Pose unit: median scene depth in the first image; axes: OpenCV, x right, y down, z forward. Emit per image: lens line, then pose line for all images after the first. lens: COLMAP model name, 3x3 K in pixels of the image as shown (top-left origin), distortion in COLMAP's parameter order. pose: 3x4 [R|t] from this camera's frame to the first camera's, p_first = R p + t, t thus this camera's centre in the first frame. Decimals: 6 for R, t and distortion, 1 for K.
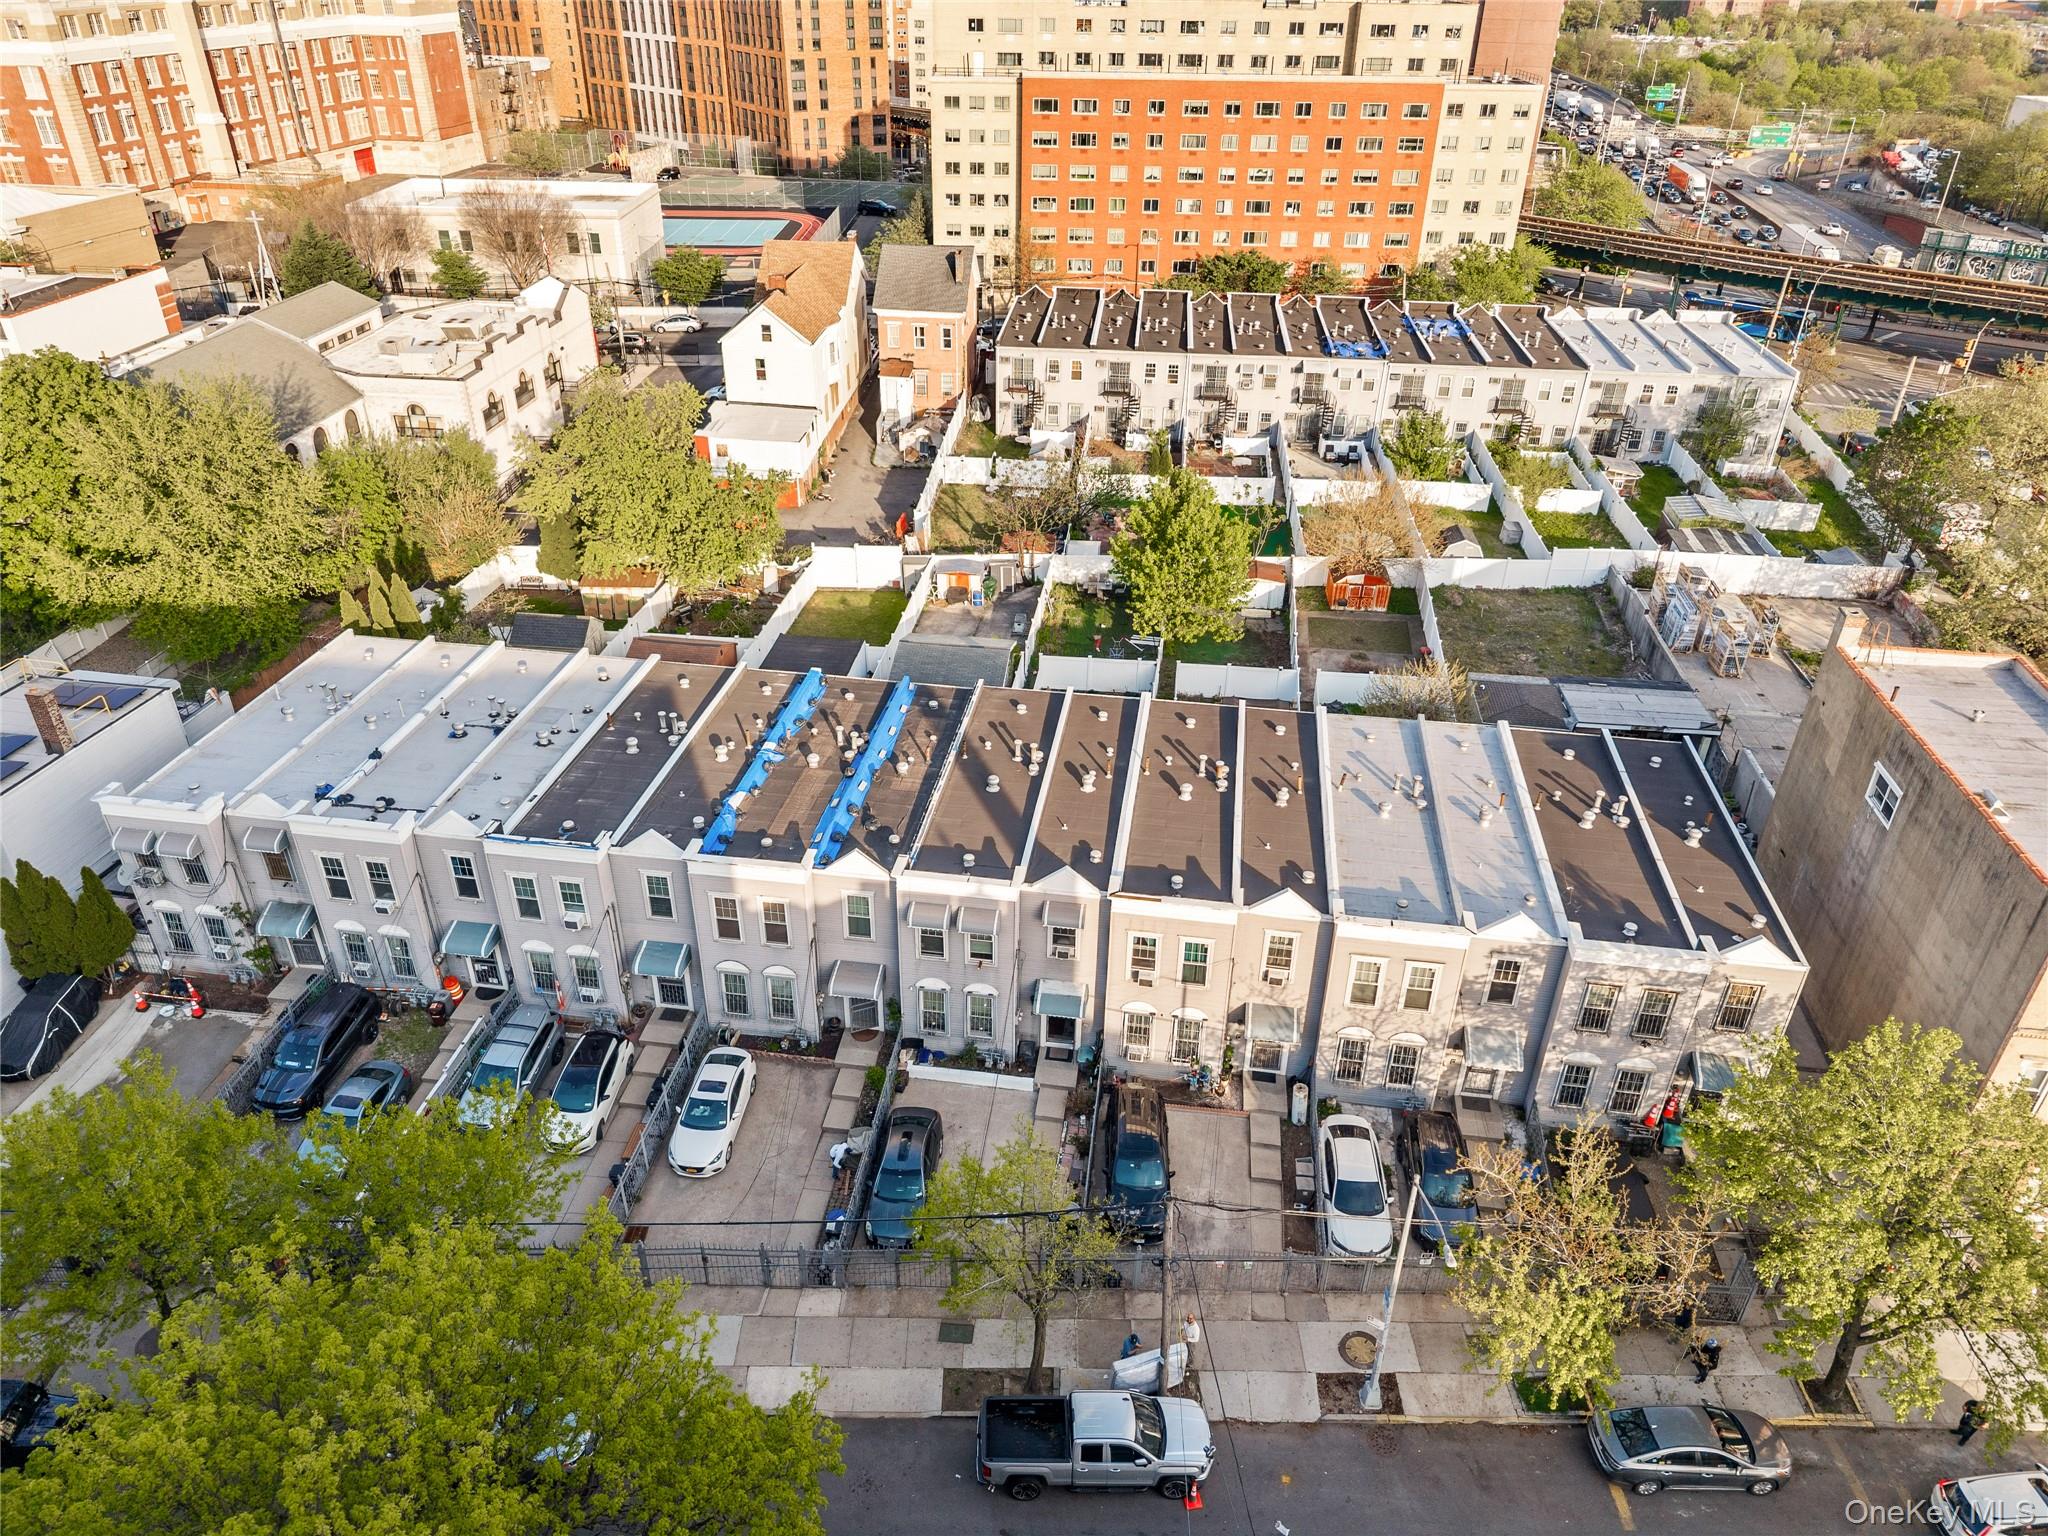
lens RADIAL K [[1392.2, 0, 1024.0], [0, 1392.2, 768.0], [0, 0, 1]] dist [0.019024, -0.023726]
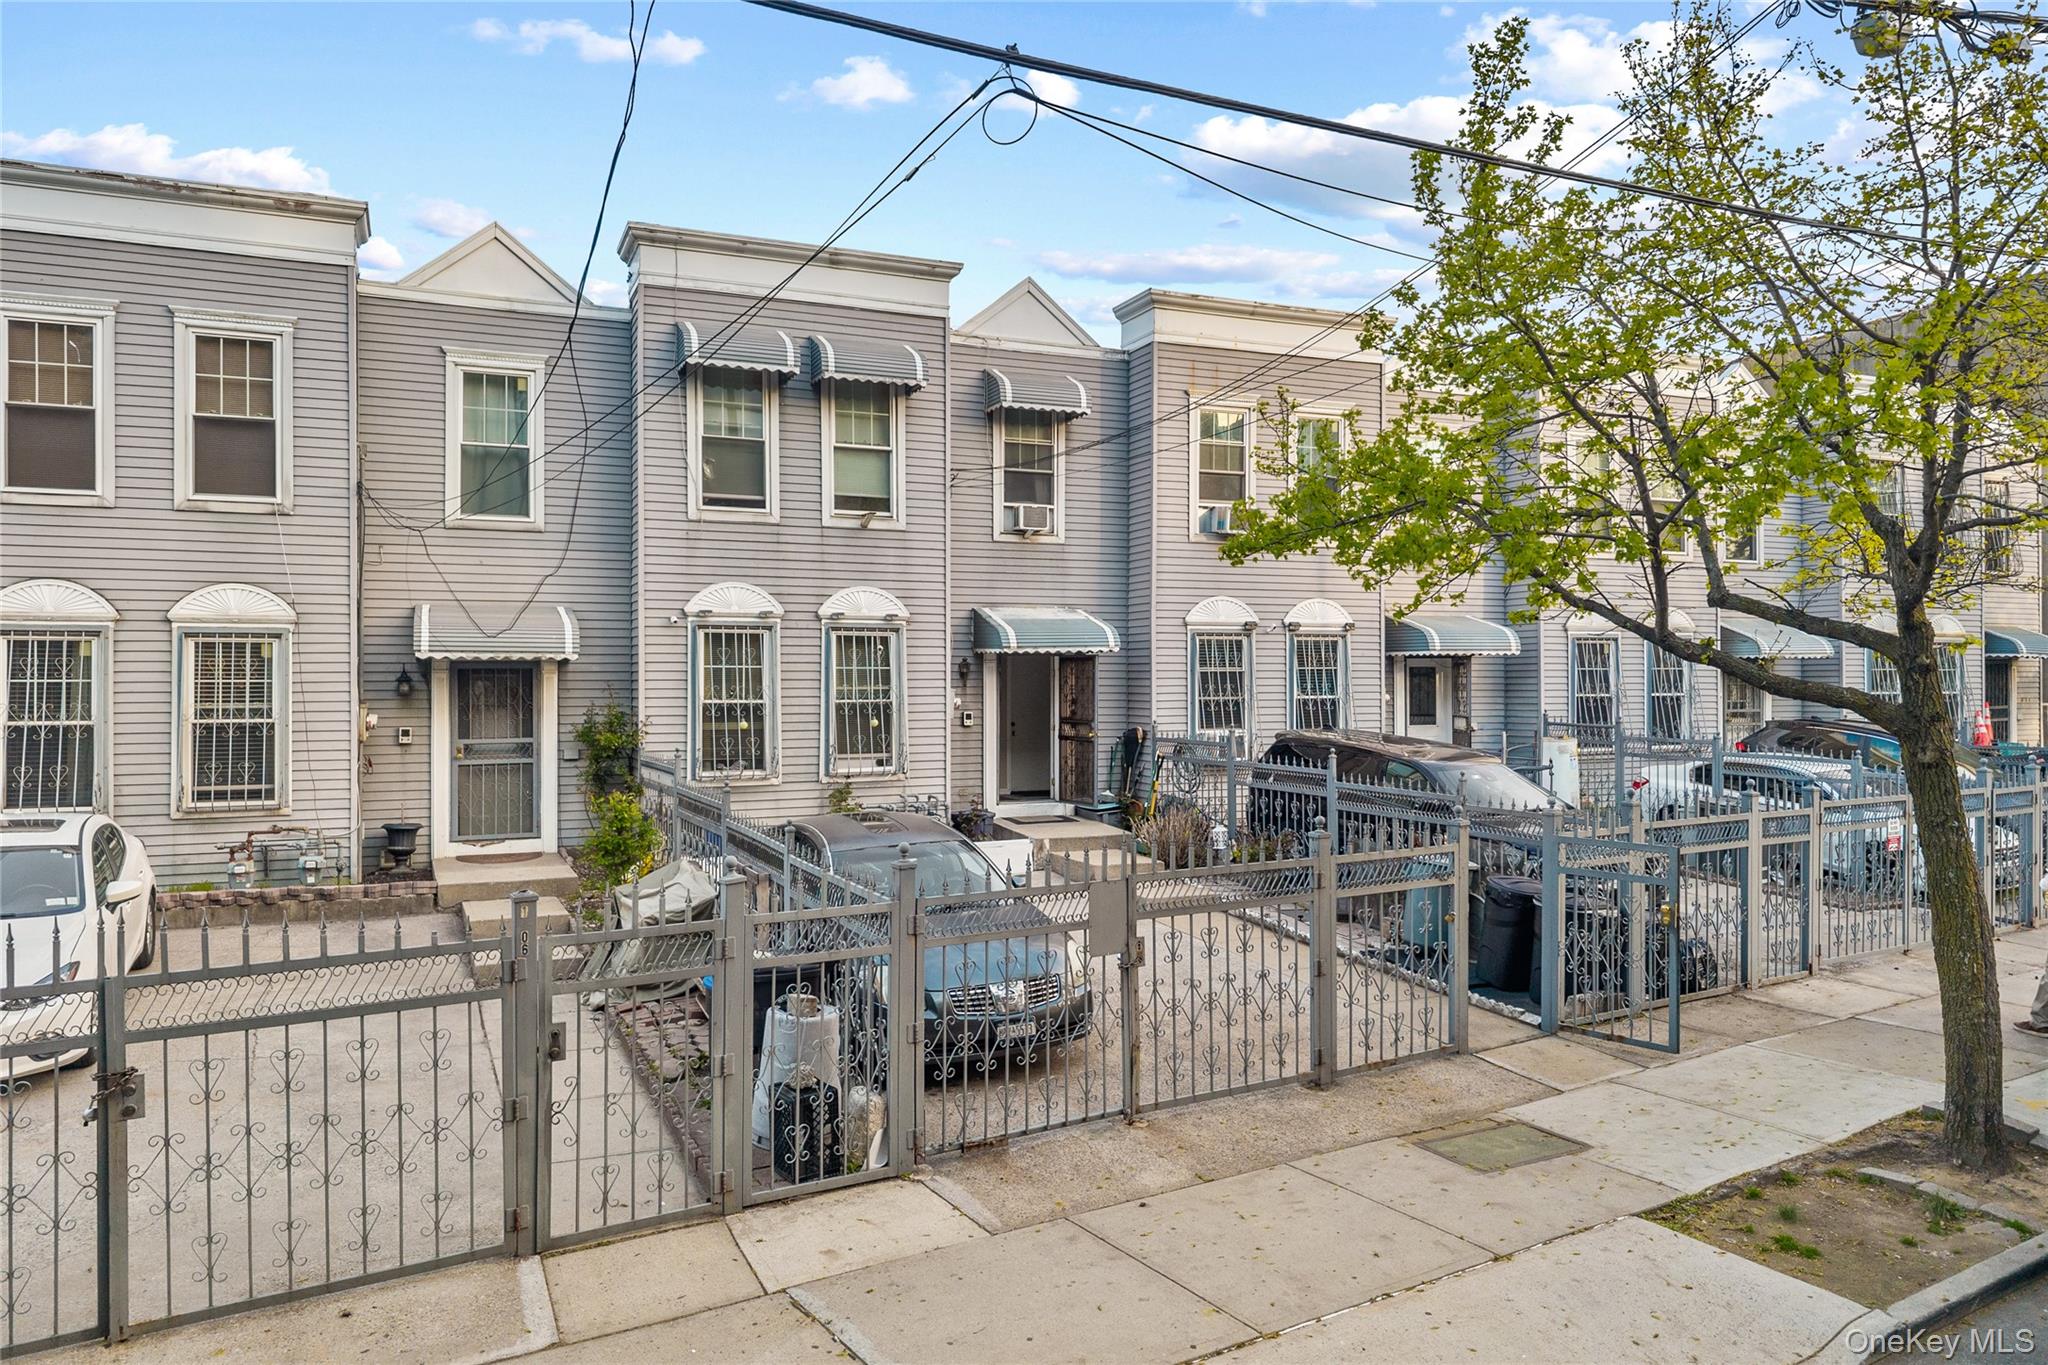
lens RADIAL K [[1397.5, 0, 1034.4], [0, 1397.5, 706.2], [0, 0, 1]] dist [0.004686, -0.001283]
pose [[0.845748, -0.018069, 0.533276, -0.110906], [0.284678, 0.860581, -0.422326, 0.202641], [-0.451296, 0.508994, 0.732979, 0.405610]]
